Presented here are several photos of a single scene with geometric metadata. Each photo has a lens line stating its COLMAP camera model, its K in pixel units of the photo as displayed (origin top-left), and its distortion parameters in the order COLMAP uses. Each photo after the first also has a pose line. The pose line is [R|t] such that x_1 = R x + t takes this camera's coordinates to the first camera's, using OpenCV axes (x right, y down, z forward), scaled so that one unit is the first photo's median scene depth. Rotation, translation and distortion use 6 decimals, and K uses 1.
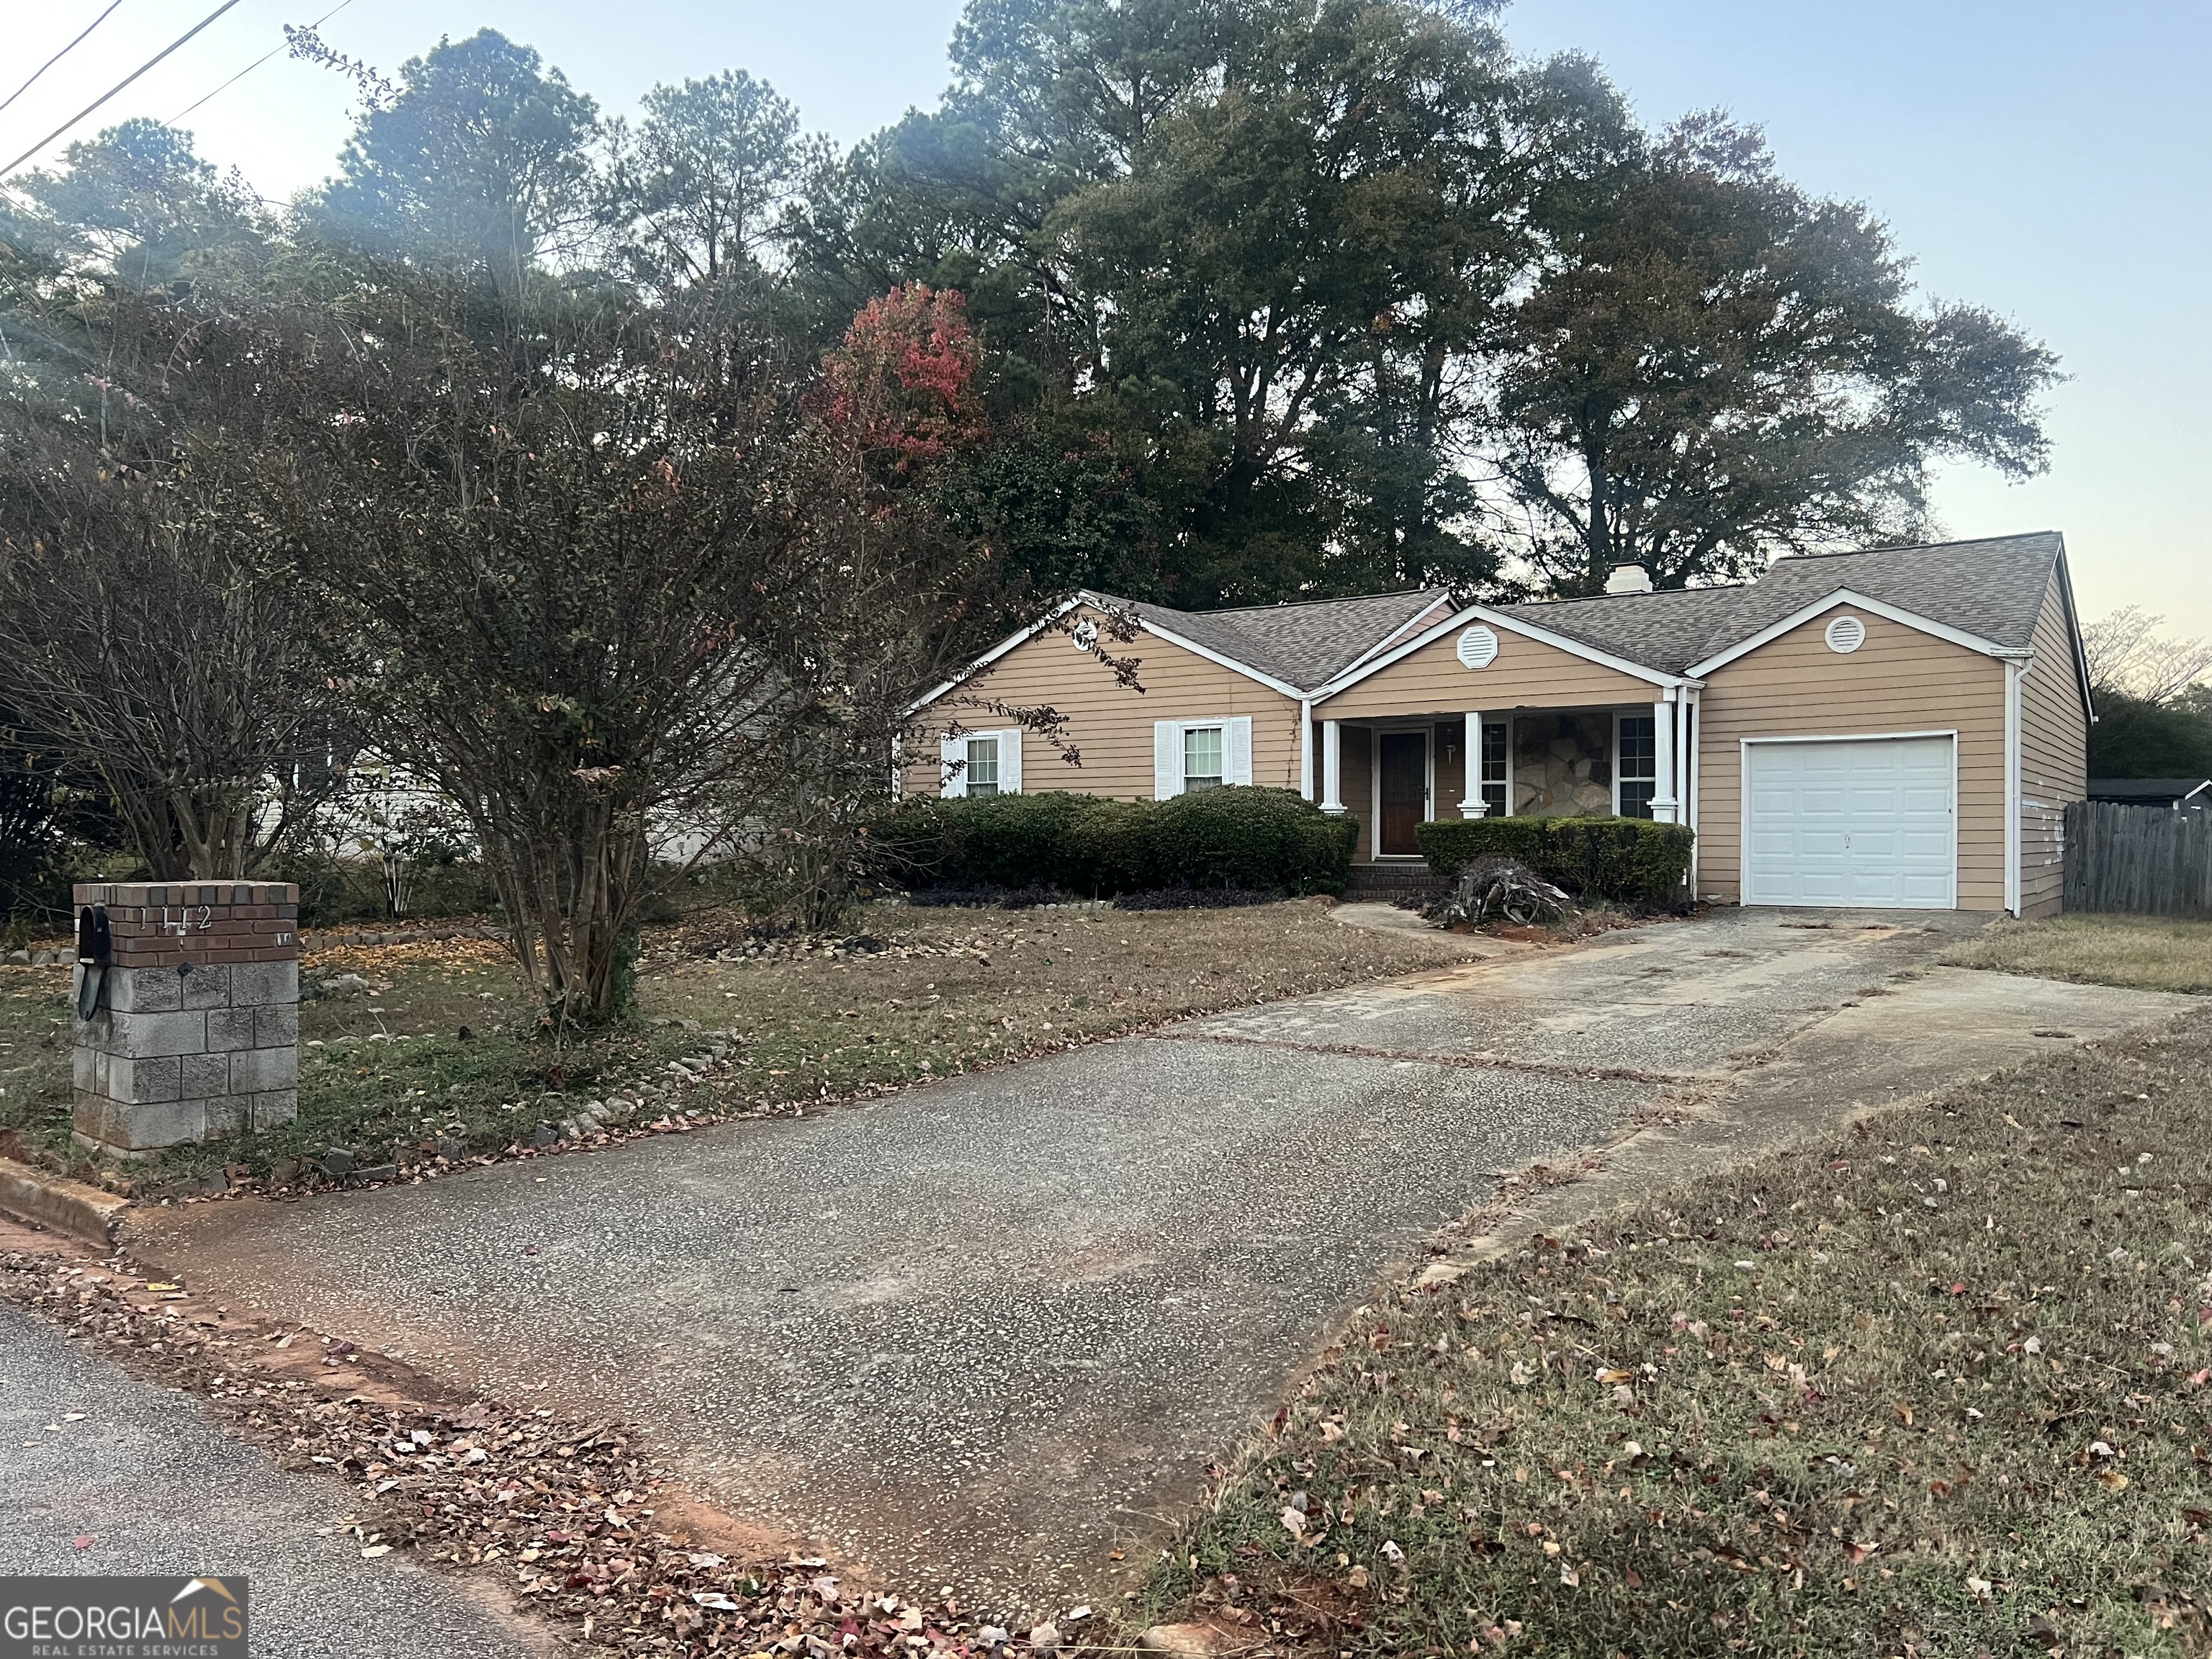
lens RADIAL K [[1671.5, 0, 1105.7], [0, 1671.5, 831.3], [0, 0, 1]] dist [0.038125, -0.013892]
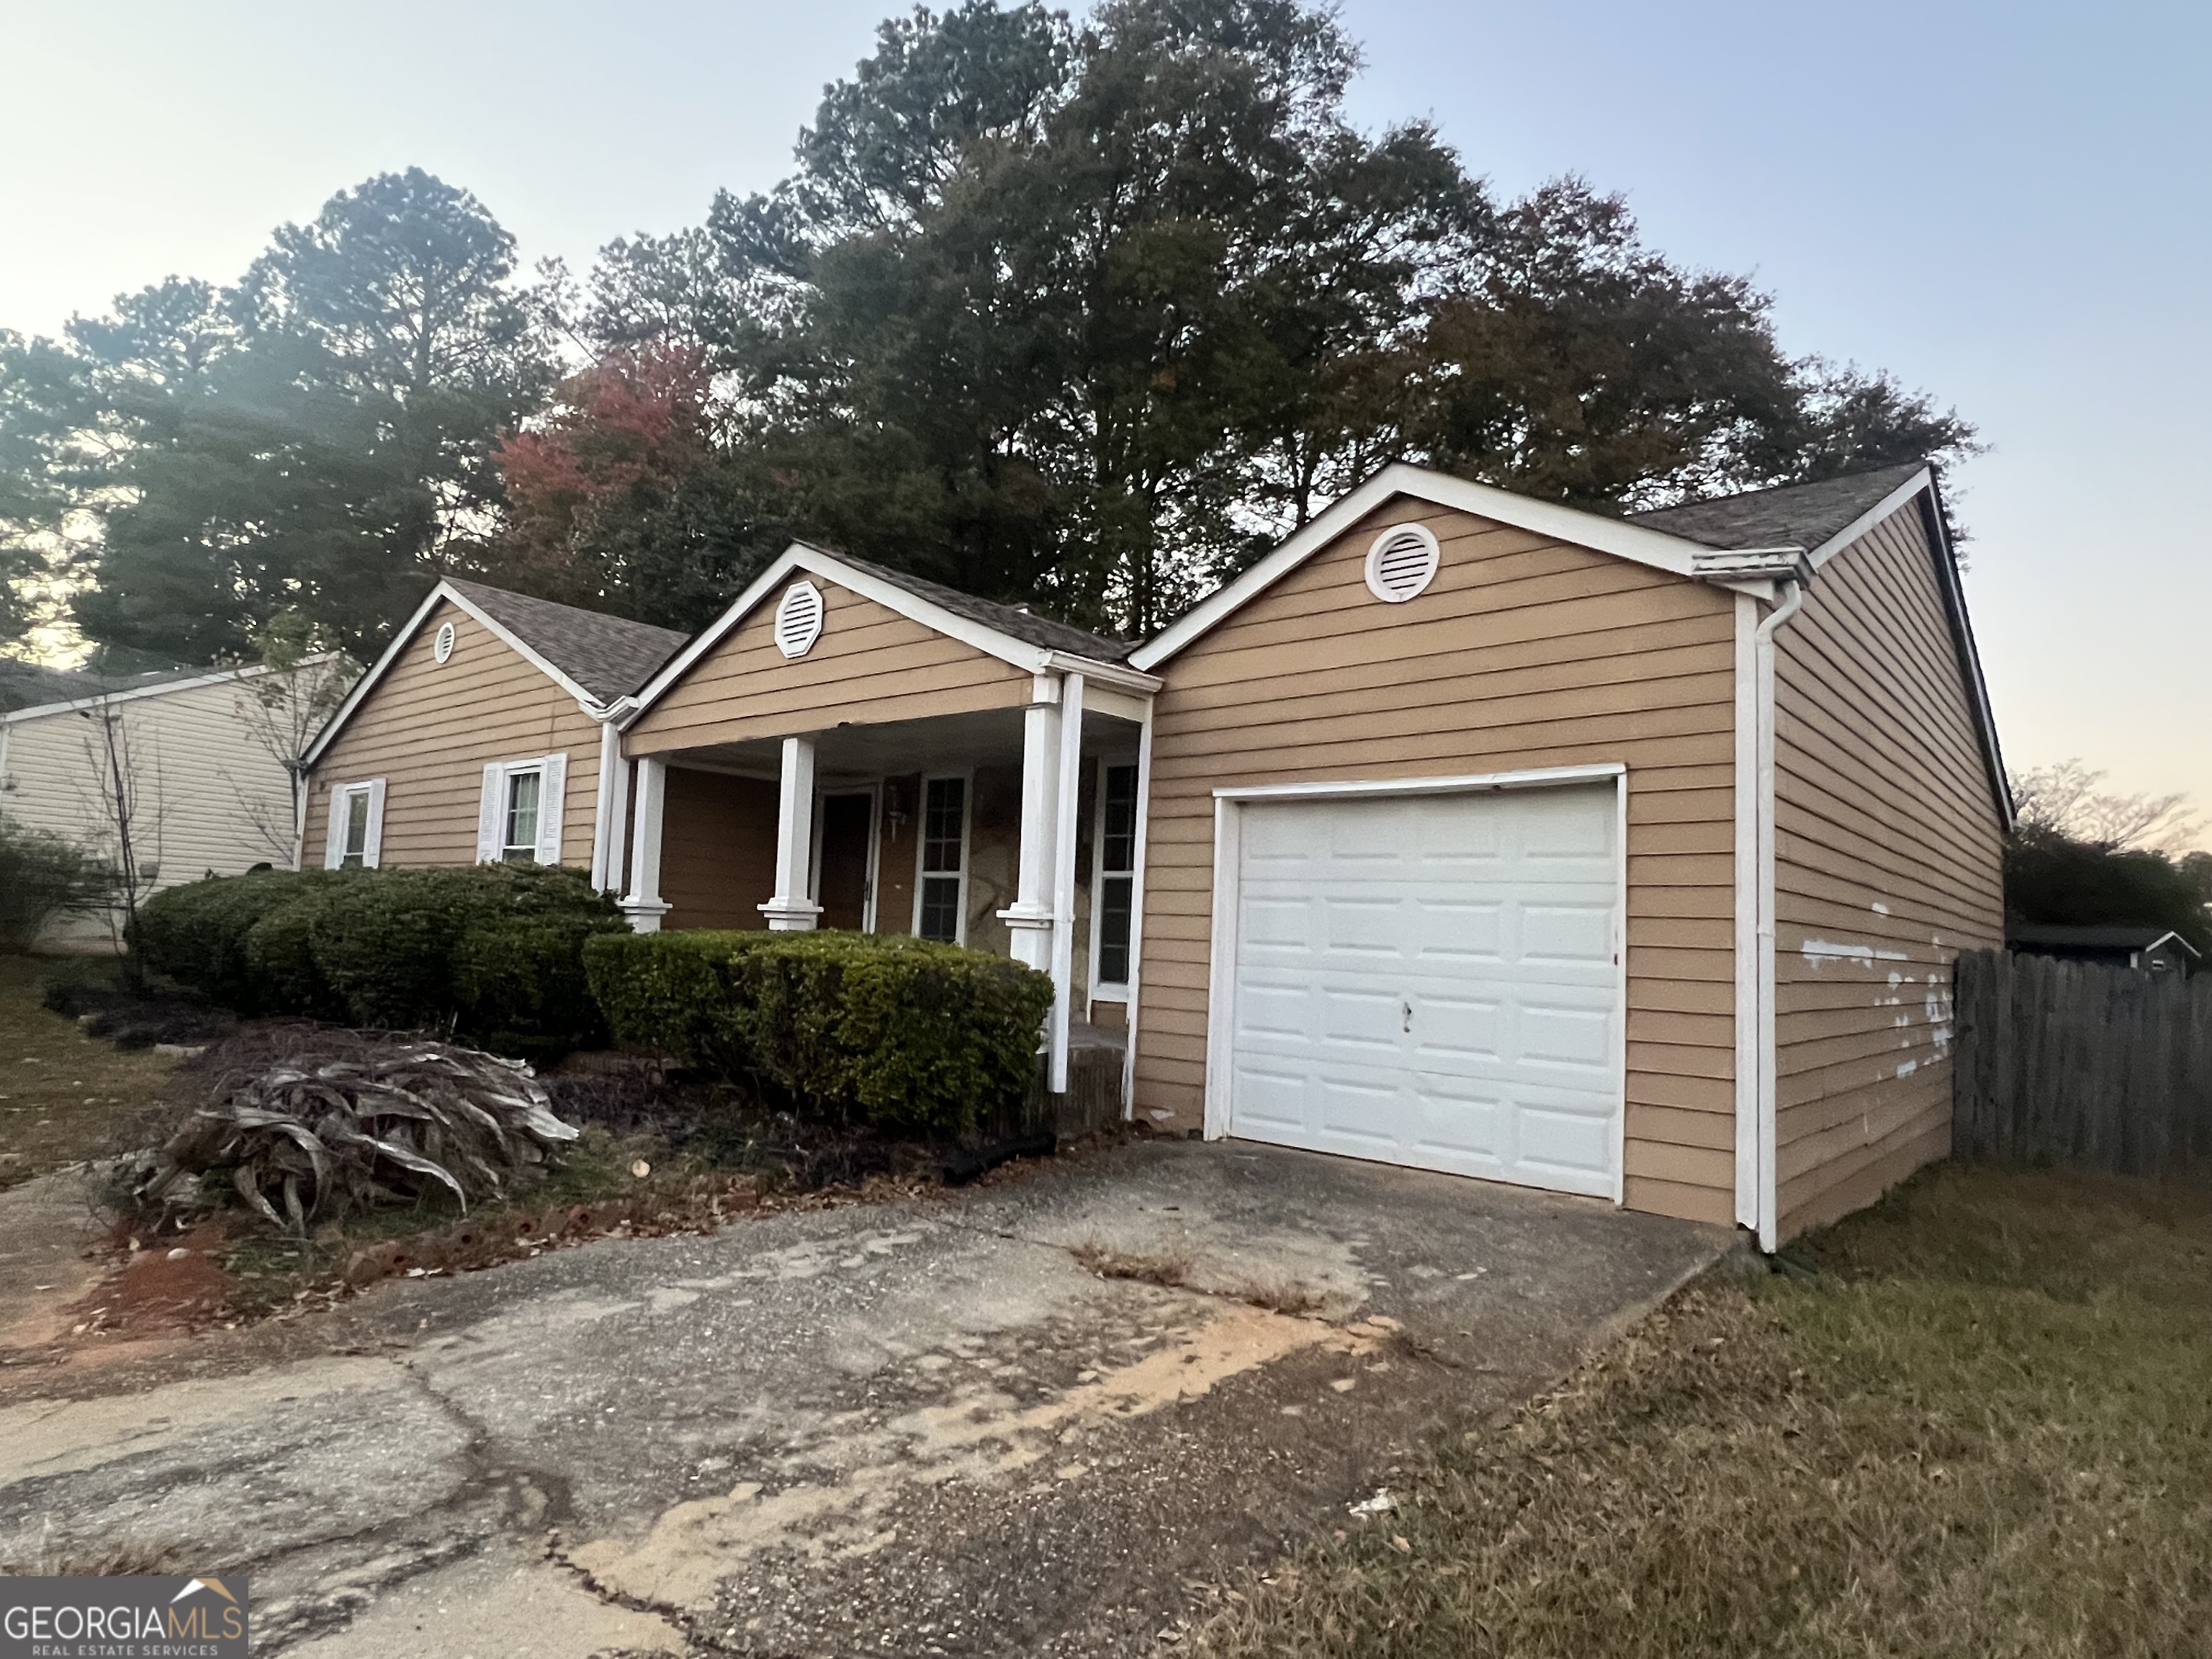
lens RADIAL K [[1249.1, 0, 1099.3], [0, 1249.1, 822.9], [0, 0, 1]] dist [0.002719, -0.000903]
pose [[0.992234, 0.033782, -0.119708, 0.350591], [-0.044322, 0.995265, -0.086508, -0.011743], [0.116219, 0.091141, 0.989033, 0.578452]]
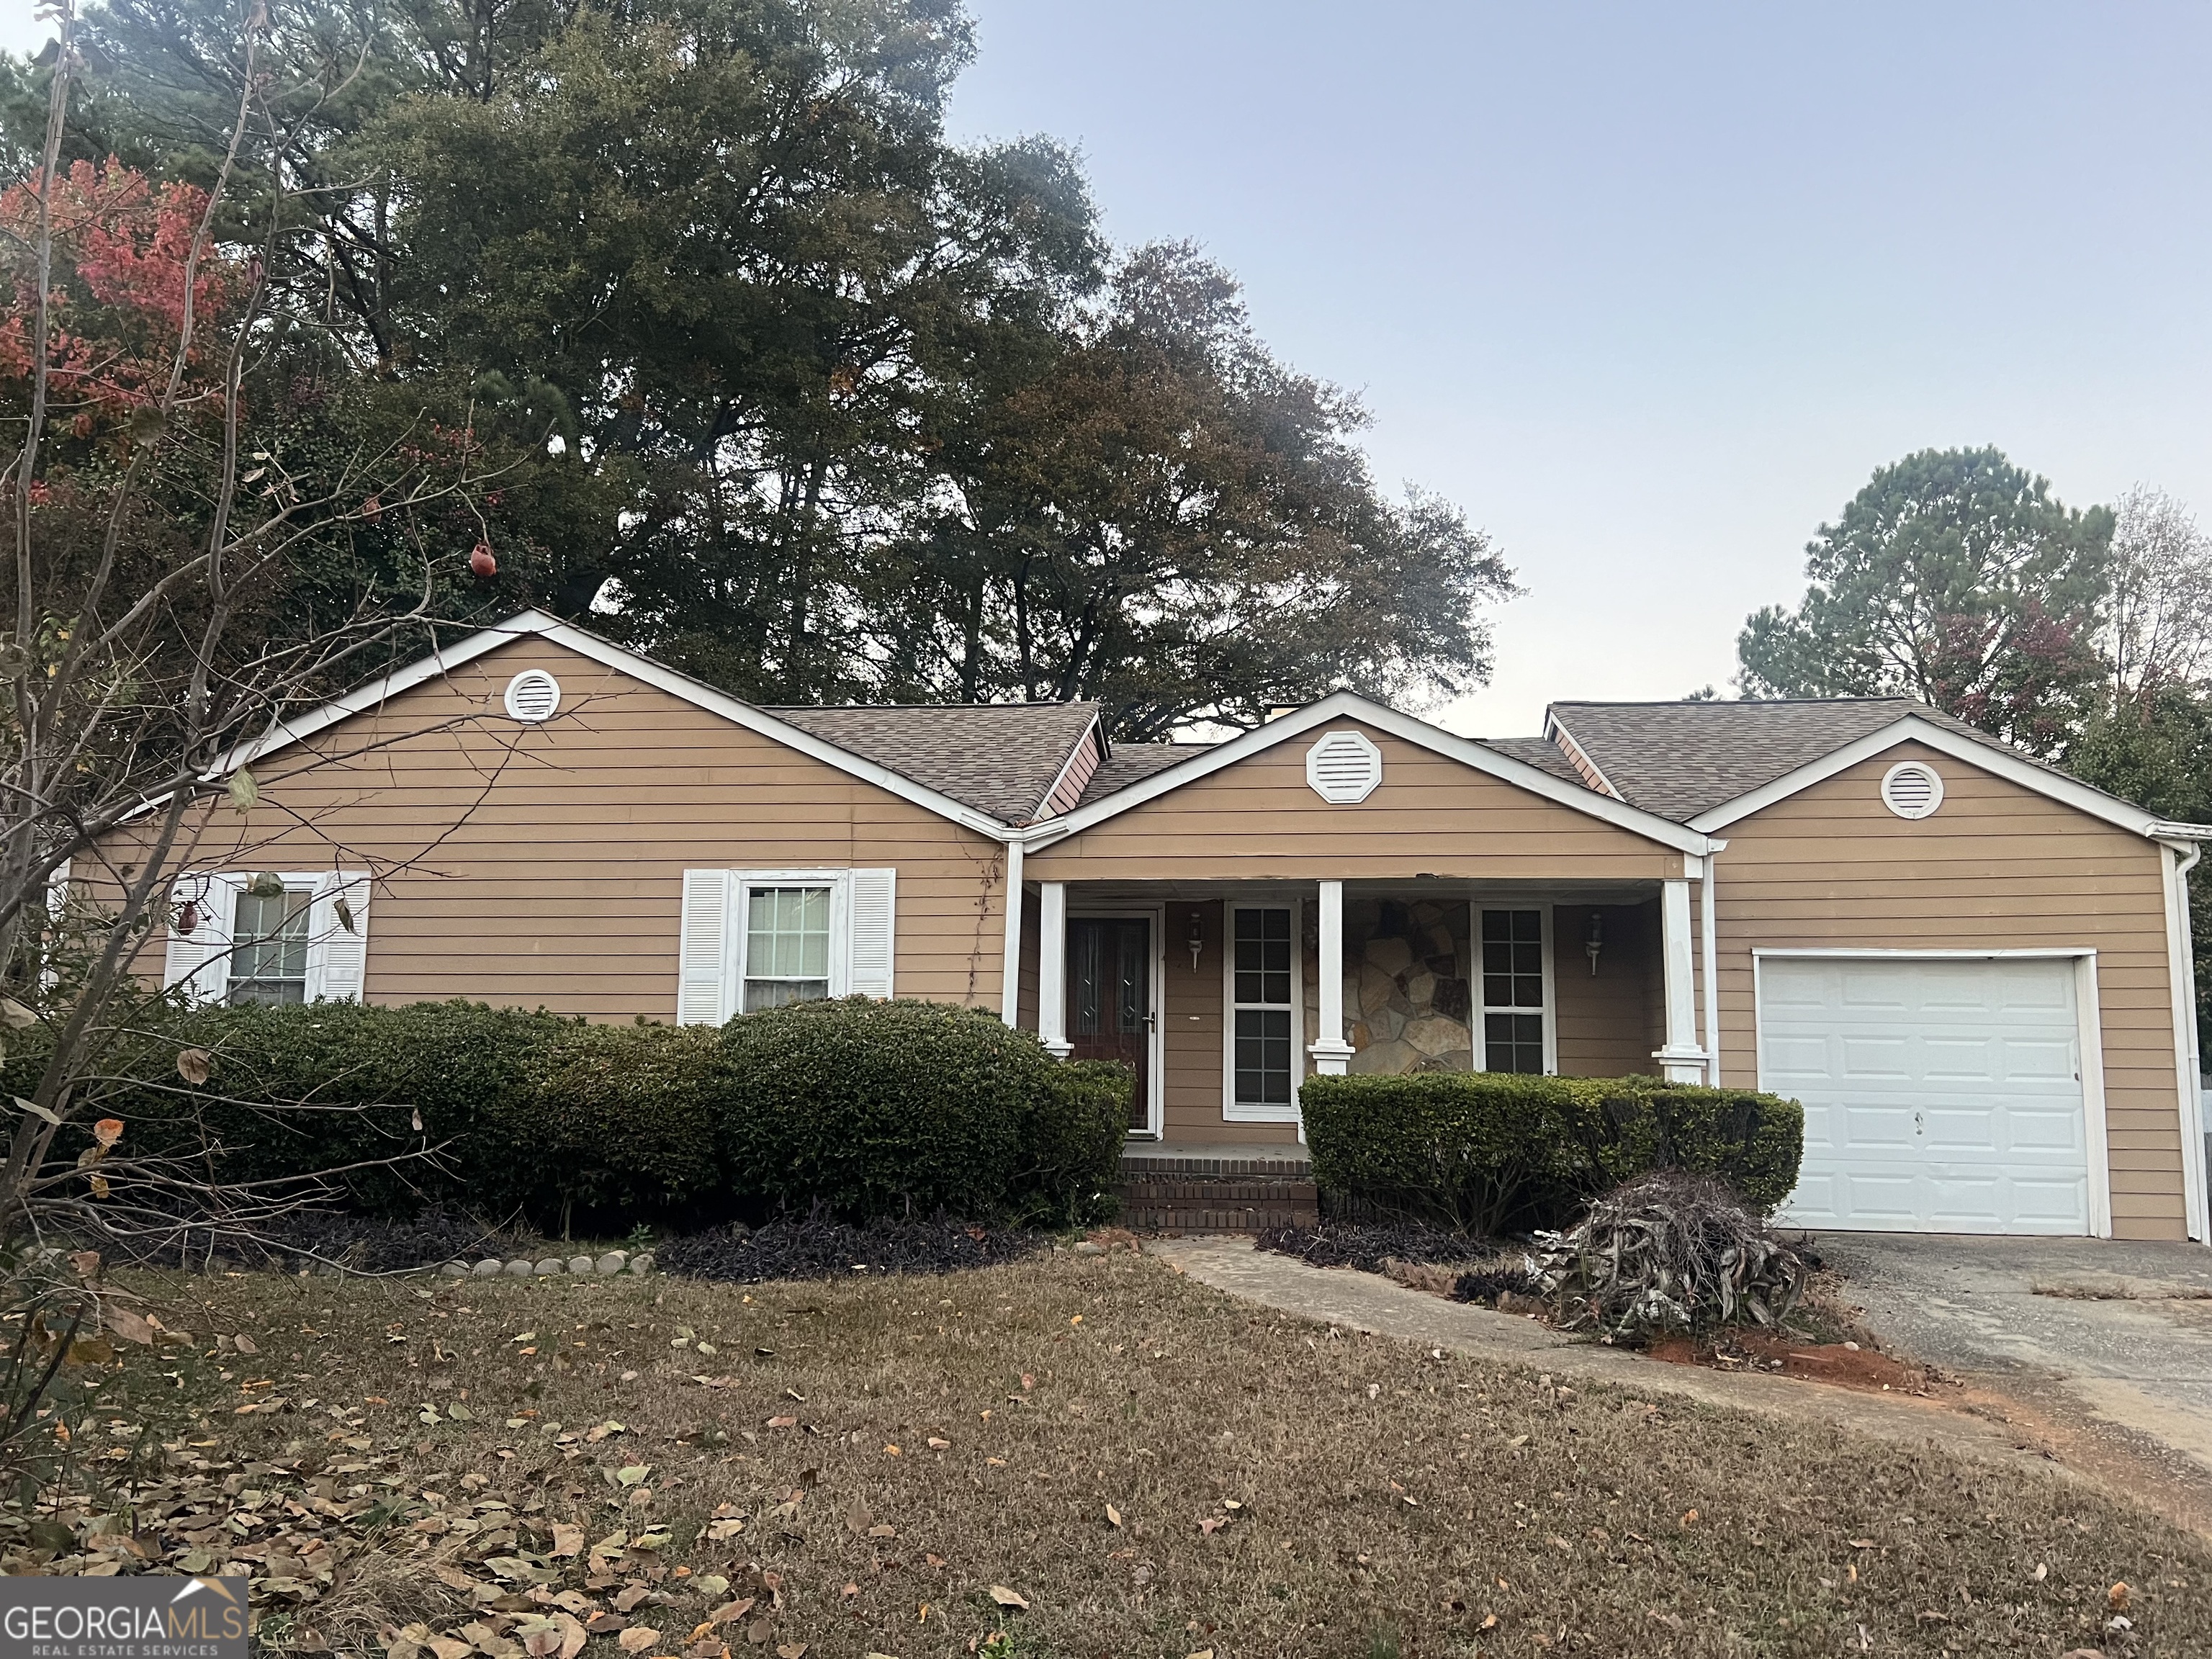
lens RADIAL K [[1671.5, 0, 1086.5], [0, 1671.5, 829.0], [0, 0, 1]] dist [0.038125, -0.013892]
pose [[0.886483, 0.077265, 0.456265, -0.104623], [-0.015967, 0.990482, -0.136710, -0.009995], [-0.462486, 0.113906, 0.879280, 0.517262]]
